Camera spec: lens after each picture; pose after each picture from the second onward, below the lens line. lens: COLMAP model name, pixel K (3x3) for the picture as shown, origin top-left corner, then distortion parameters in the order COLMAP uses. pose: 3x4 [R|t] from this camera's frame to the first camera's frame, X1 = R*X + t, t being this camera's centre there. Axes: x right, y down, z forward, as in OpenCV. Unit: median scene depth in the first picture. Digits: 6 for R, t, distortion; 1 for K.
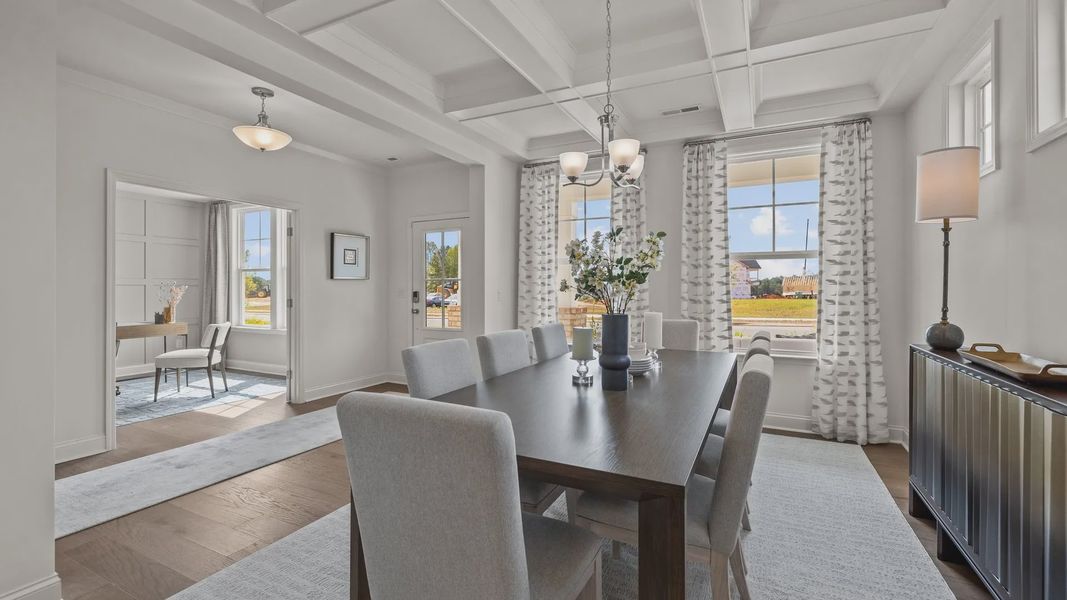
lens RADIAL K [[452.3, 0, 532.5], [0, 452.3, 294.2], [0, 0, 1]] dist [-0.001991, -0.000177]
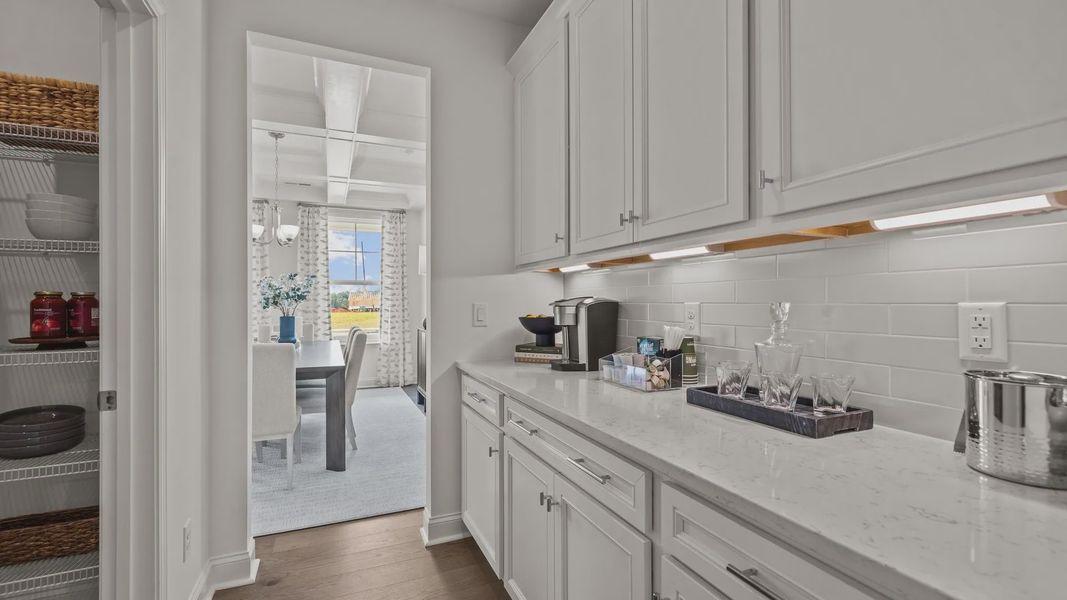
lens RADIAL K [[452.3, 0, 530.6], [0, 452.3, 292.0], [0, 0, 1]] dist [-0.001991, -0.000177]
pose [[0.629732, 0.017097, 0.776625, -0.370110], [0.011642, 0.999438, -0.031442, 0.007370], [-0.776726, 0.028842, 0.629179, -0.567516]]
